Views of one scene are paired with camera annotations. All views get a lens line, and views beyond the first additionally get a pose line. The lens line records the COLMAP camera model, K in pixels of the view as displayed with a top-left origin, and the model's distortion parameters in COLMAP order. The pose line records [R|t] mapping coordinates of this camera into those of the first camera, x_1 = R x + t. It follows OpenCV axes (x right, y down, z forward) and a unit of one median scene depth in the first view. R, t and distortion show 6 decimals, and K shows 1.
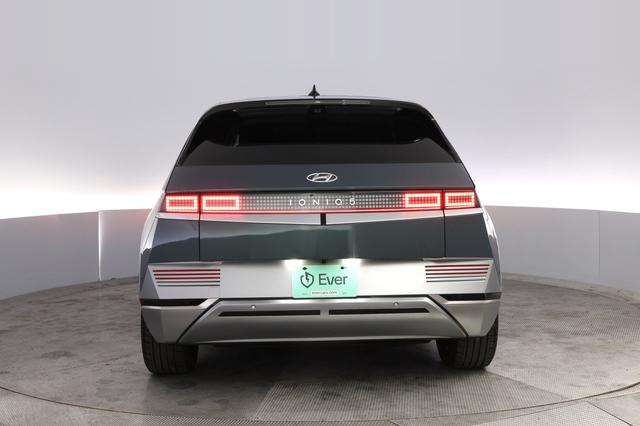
lens RADIAL K [[570.5, 0, 319.0], [0, 570.5, 199.3], [0, 0, 1]] dist [-0.074188, 0.021049]
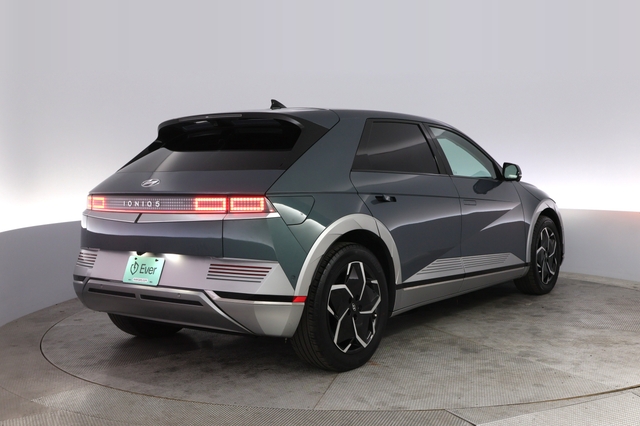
lens RADIAL K [[517.5, 0, 320.4], [0, 517.5, 213.4], [0, 0, 1]] dist [-0.038964, 0.001369]
pose [[0.921564, 0.032356, -0.386876, 0.717341], [-0.023840, 0.999357, 0.026790, -0.011564], [0.387494, -0.015465, 0.921742, 0.153589]]
